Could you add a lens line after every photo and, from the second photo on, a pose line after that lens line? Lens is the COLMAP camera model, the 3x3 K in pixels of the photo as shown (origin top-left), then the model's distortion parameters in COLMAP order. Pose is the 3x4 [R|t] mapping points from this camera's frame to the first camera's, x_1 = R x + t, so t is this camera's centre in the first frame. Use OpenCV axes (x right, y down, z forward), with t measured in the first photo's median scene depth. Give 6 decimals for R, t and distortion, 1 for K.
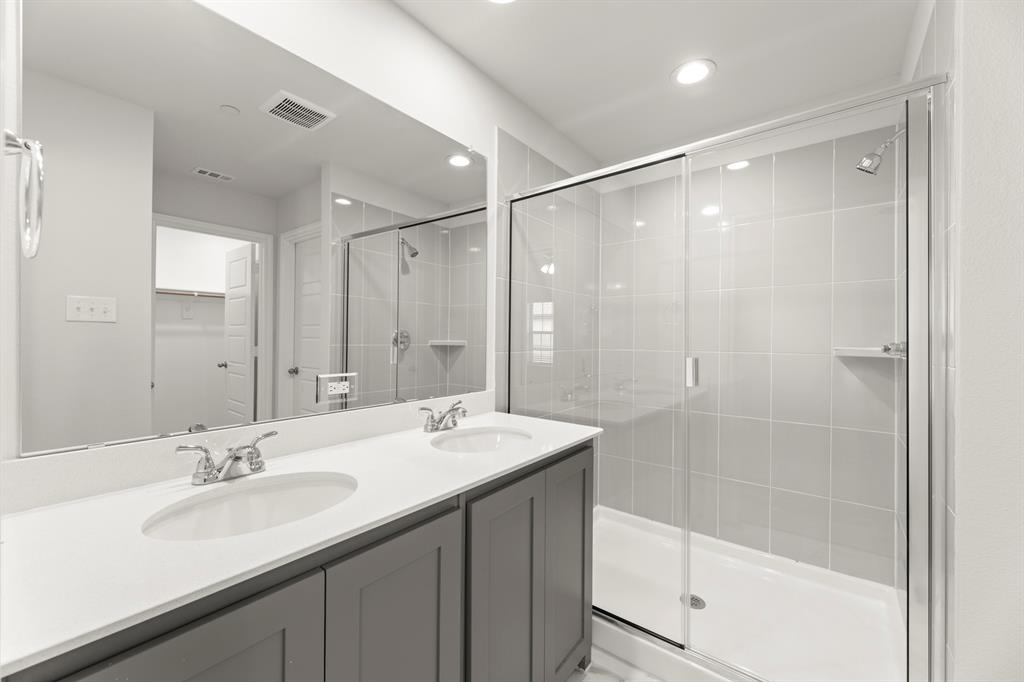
lens RADIAL K [[414.0, 0, 510.6], [0, 414.0, 339.3], [0, 0, 1]] dist [0.003964, 0.000193]
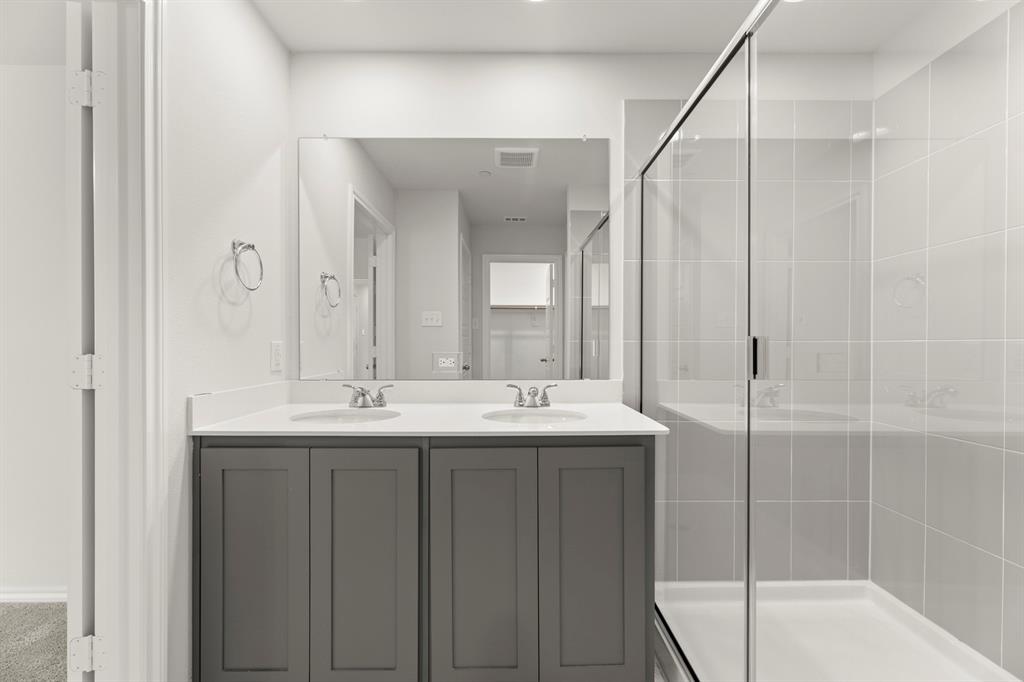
lens RADIAL K [[414.0, 0, 510.1], [0, 414.0, 346.4], [0, 0, 1]] dist [0.003964, 0.000193]
pose [[0.613550, -0.006716, -0.789628, 0.531896], [0.005455, 0.999976, -0.004266, 0.046539], [0.789637, -0.001690, 0.613572, 0.213686]]
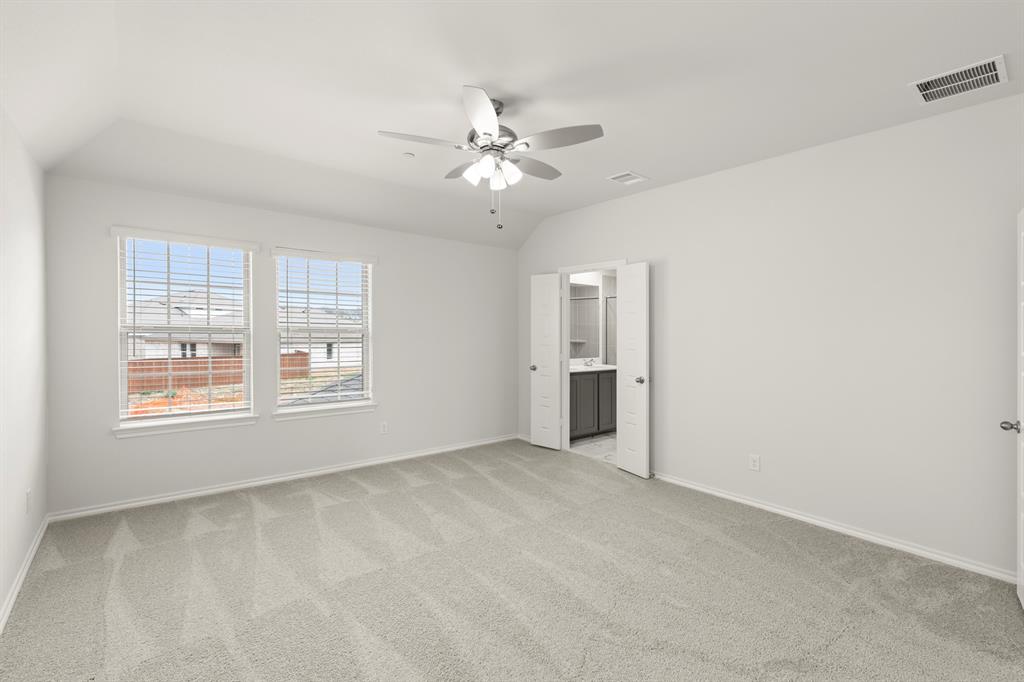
lens RADIAL K [[455.9, 0, 510.9], [0, 455.9, 338.1], [0, 0, 1]] dist [-0.004304, 0.003293]
pose [[0.977215, -0.008577, -0.212079, 0.022644], [0.011410, 0.999861, 0.012139, -0.073872], [0.211945, -0.014283, 0.977177, -2.533626]]
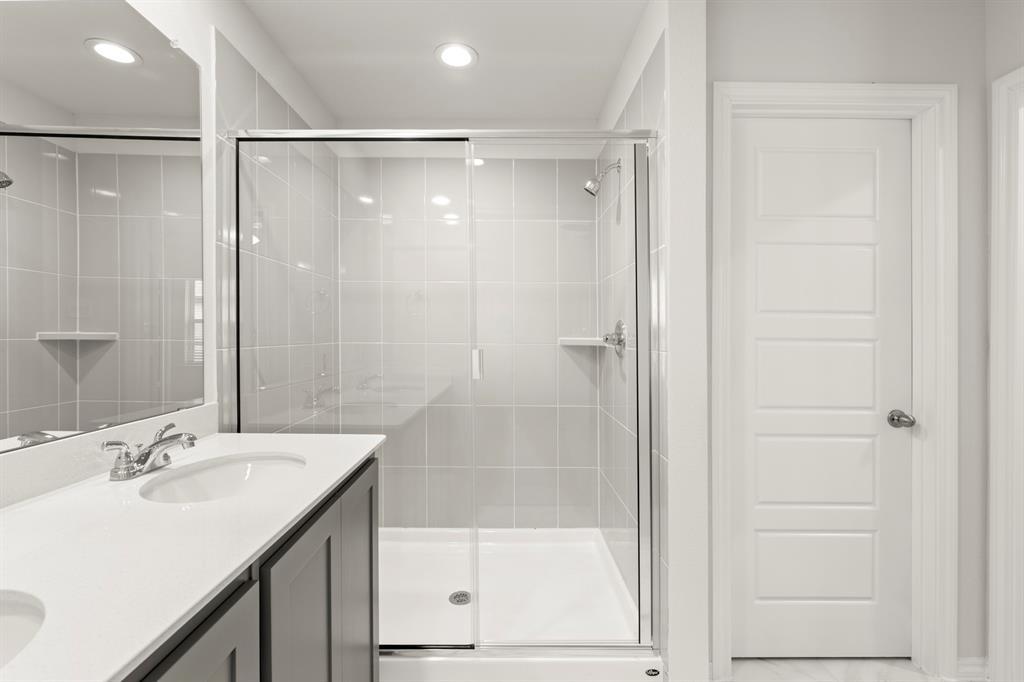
lens RADIAL K [[455.9, 0, 513.3], [0, 455.9, 335.3], [0, 0, 1]] dist [-0.004304, 0.003293]
pose [[0.780102, -0.004380, 0.625637, -0.125828], [-0.001826, 0.999955, 0.009278, 0.000200], [-0.625650, -0.008380, 0.780059, 0.081850]]
